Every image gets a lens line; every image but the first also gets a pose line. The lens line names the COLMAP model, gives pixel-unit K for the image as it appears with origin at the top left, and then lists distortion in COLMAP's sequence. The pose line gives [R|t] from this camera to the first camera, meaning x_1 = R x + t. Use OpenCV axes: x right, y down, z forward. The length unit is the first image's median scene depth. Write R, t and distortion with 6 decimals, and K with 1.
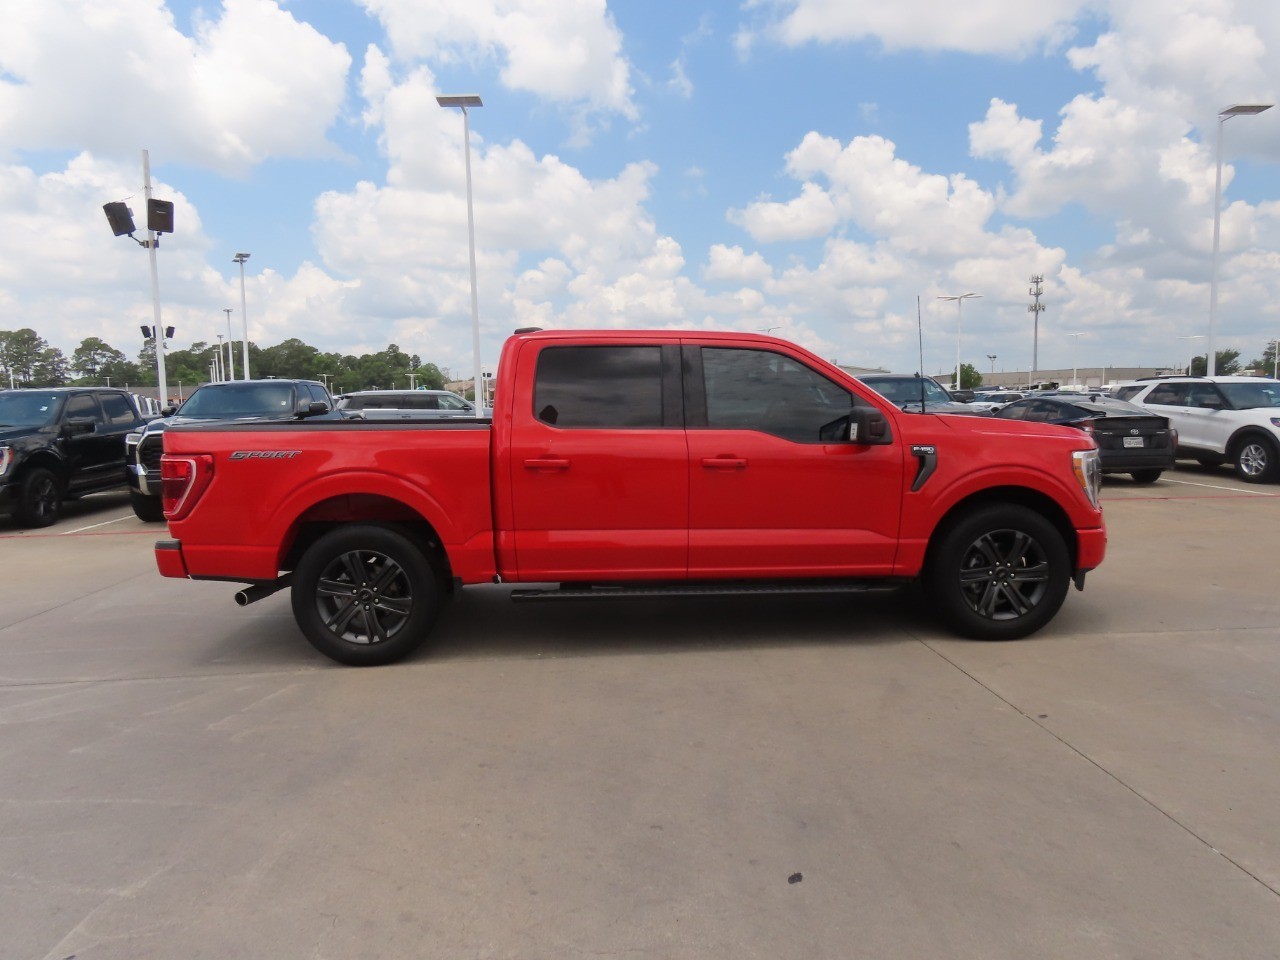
lens RADIAL K [[816.6, 0, 645.1], [0, 816.6, 480.0], [0, 0, 1]] dist [-0.004157, -0.000787]
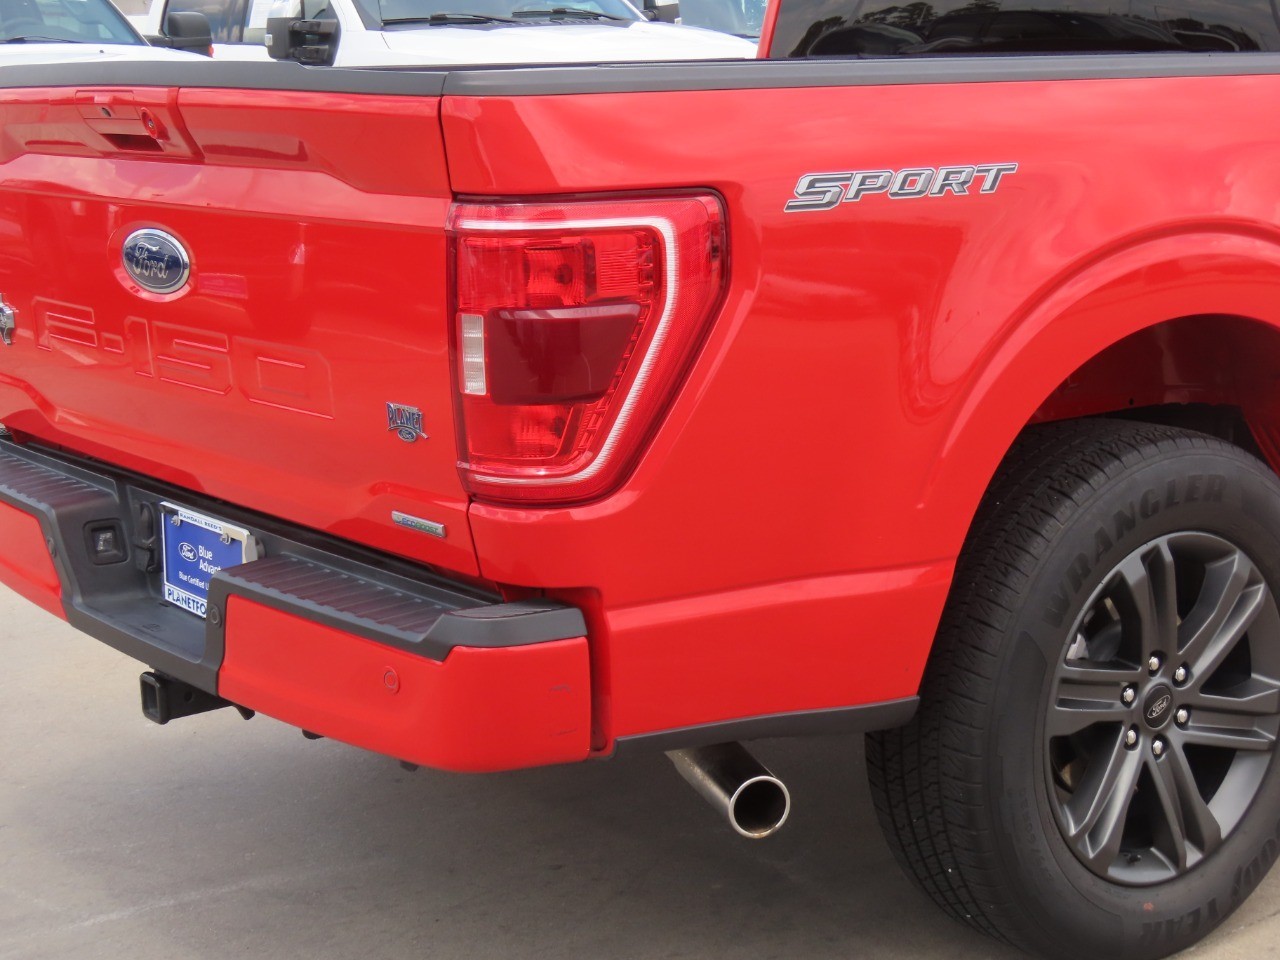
lens RADIAL K [[2255.9, 0, 640.0], [0, 2255.9, 480.0], [0, 0, 1]] dist [-0.023598, -0.013043]
pose [[0.827432, -0.110826, 0.550522, -0.890515], [0.064395, 0.992591, 0.103034, -0.017826], [-0.557862, -0.049803, 0.828438, 0.495081]]
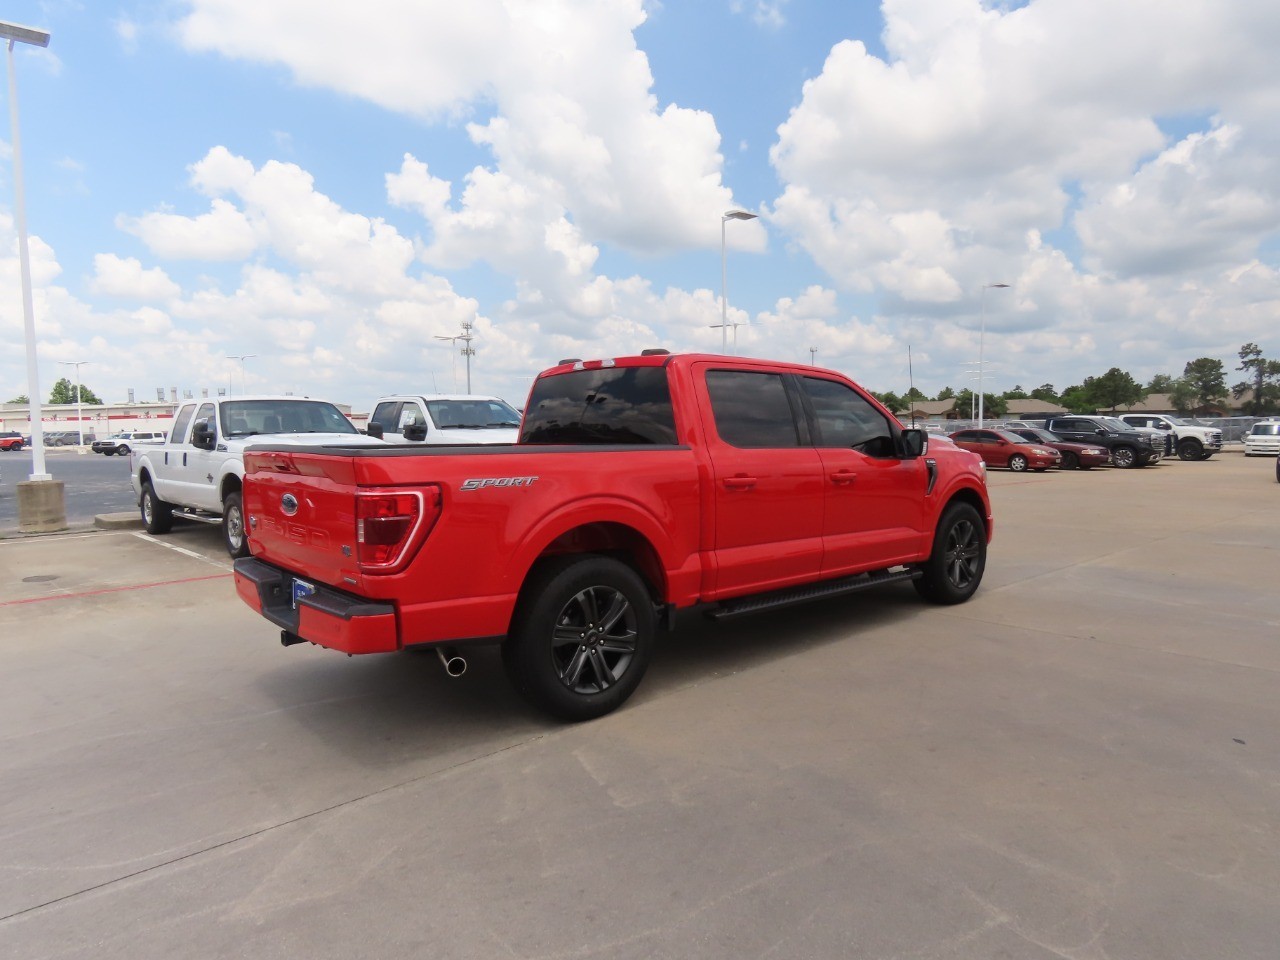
lens RADIAL K [[816.6, 0, 645.1], [0, 816.6, 480.0], [0, 0, 1]] dist [-0.004157, -0.000787]
pose [[0.786715, -0.031632, 0.616506, -0.849260], [0.058532, 0.998009, -0.023486, -0.005470], [-0.614535, 0.054562, 0.787000, 0.261976]]
